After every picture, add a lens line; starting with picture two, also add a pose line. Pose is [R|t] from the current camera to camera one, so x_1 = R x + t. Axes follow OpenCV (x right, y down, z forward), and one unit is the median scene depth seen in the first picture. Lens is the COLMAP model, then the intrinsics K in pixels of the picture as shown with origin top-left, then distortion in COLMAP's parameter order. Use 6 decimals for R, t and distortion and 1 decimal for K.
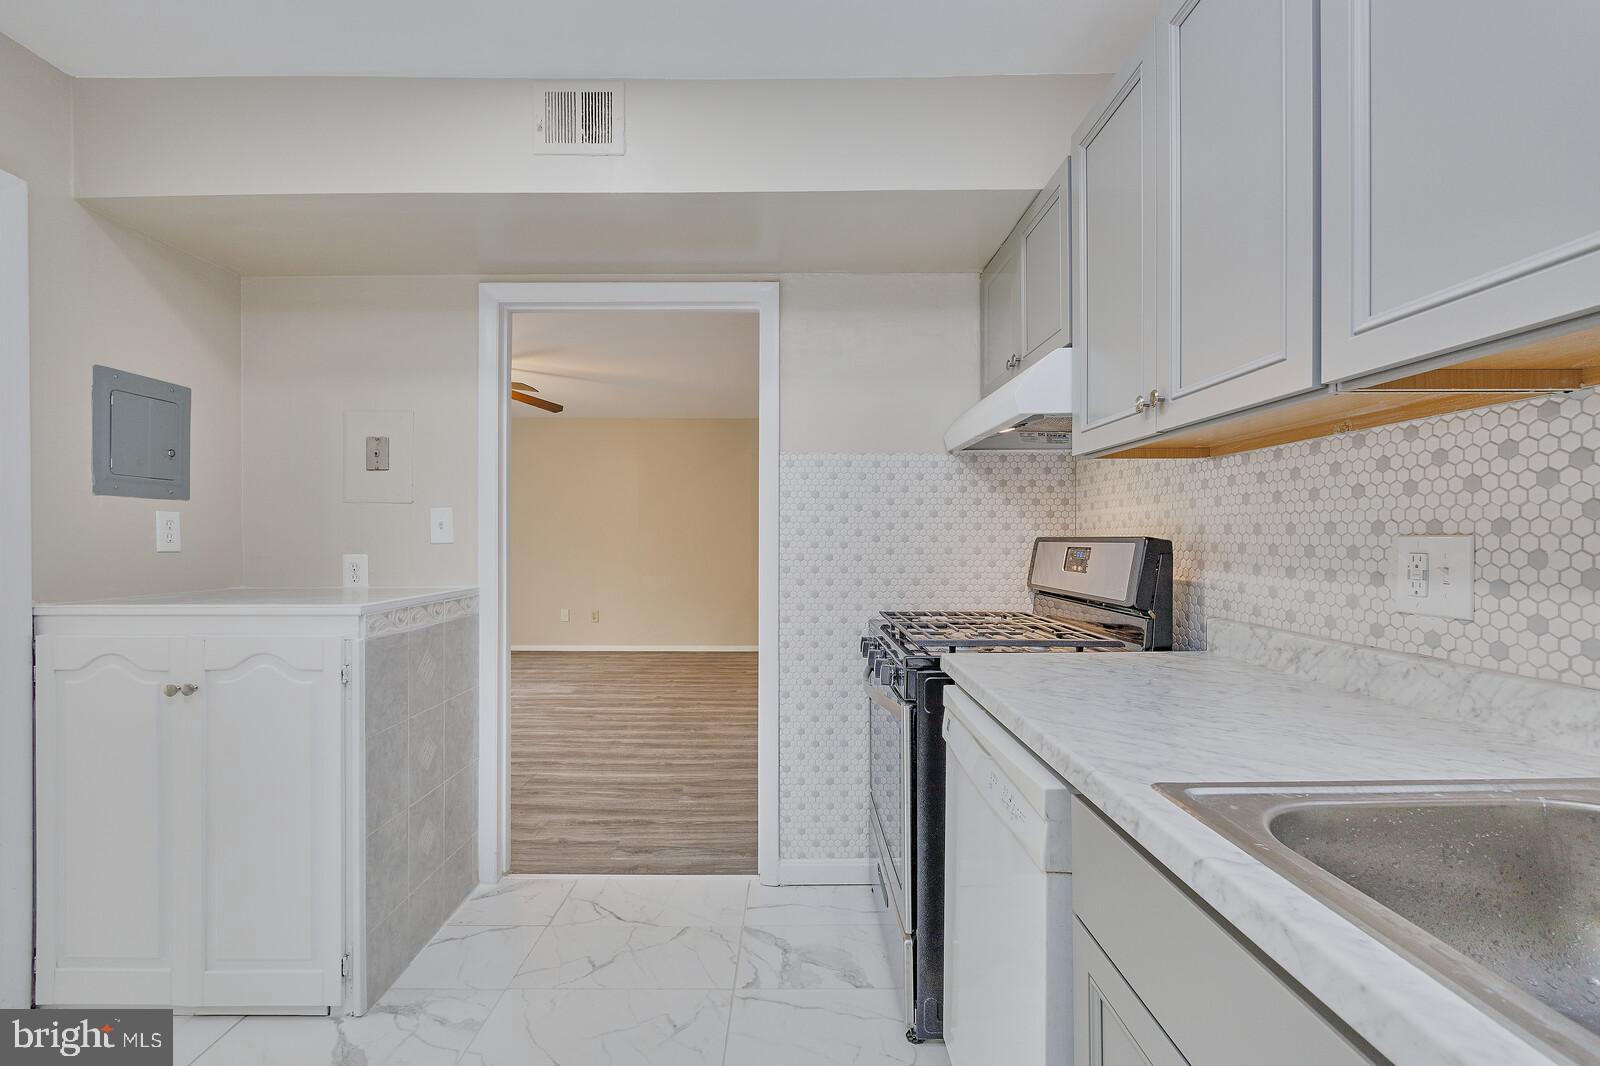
lens RADIAL K [[739.6, 0, 768.5], [0, 739.6, 534.1], [0, 0, 1]] dist [0.028514, 0.000537]
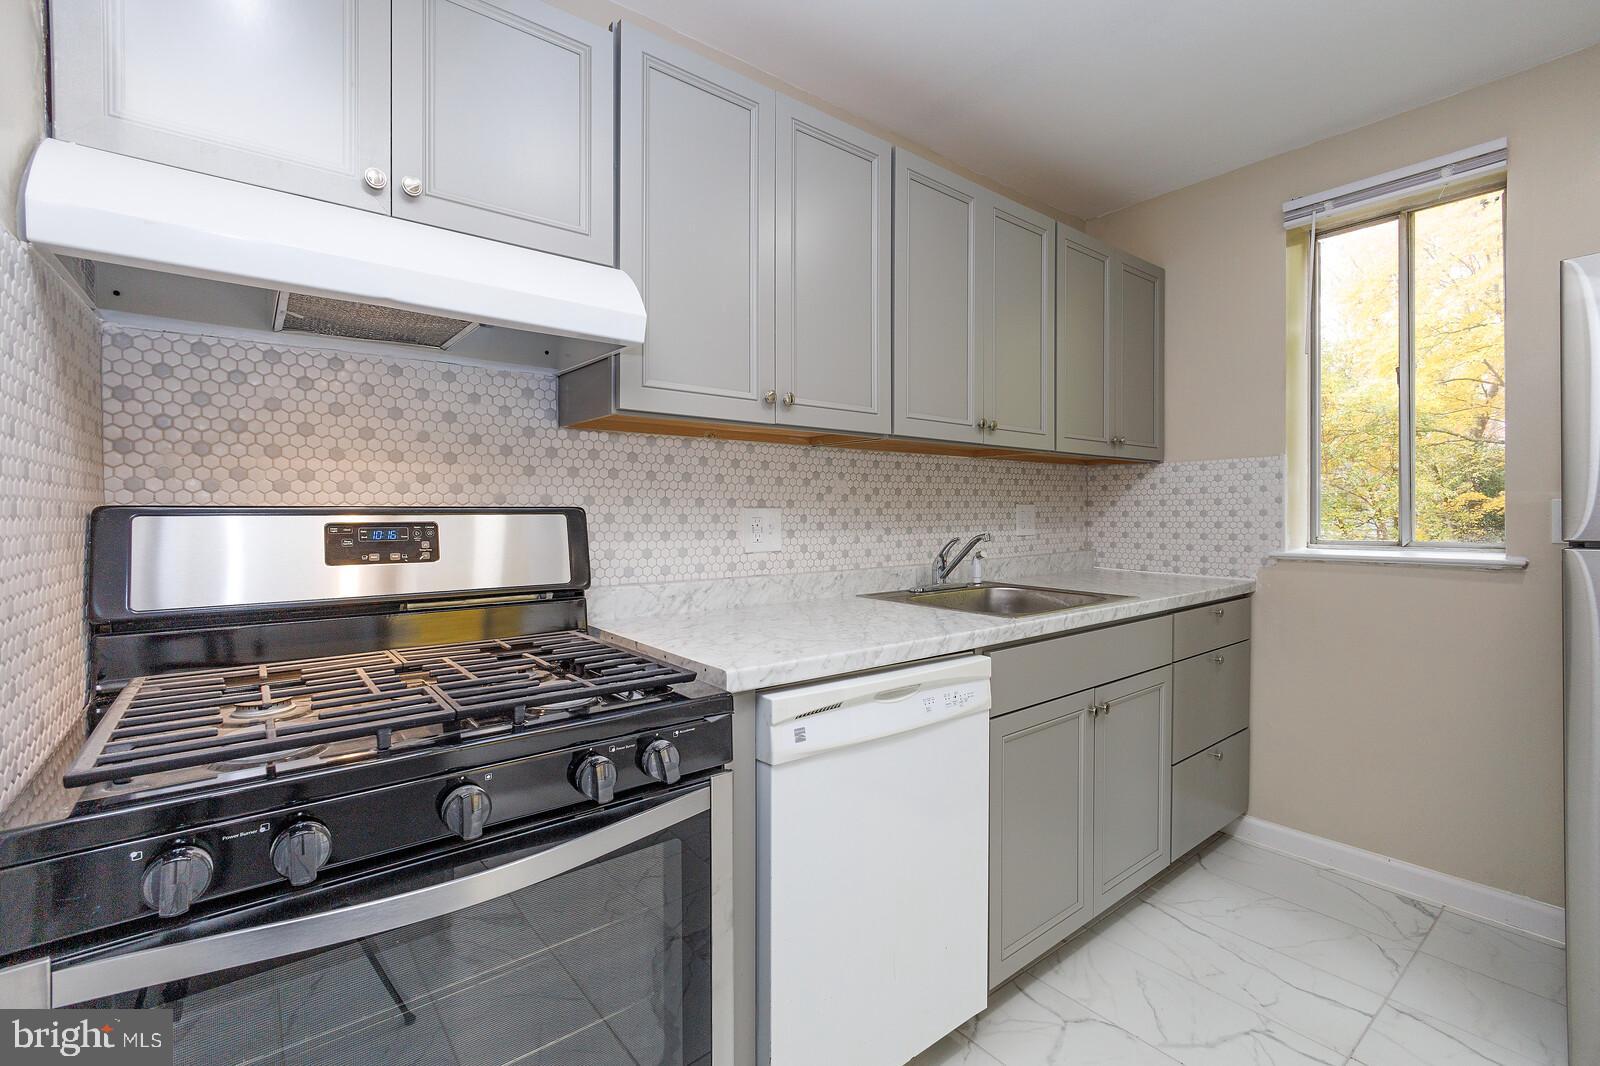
lens RADIAL K [[706.8, 0, 801.2], [0, 706.8, 516.6], [0, 0, 1]] dist [-0.004060, 0.000940]
pose [[-0.665664, 0.009080, 0.746197, -0.256502], [0.006849, 0.999958, -0.006058, 0.019336], [-0.746220, 0.001078, -0.665698, 1.173513]]
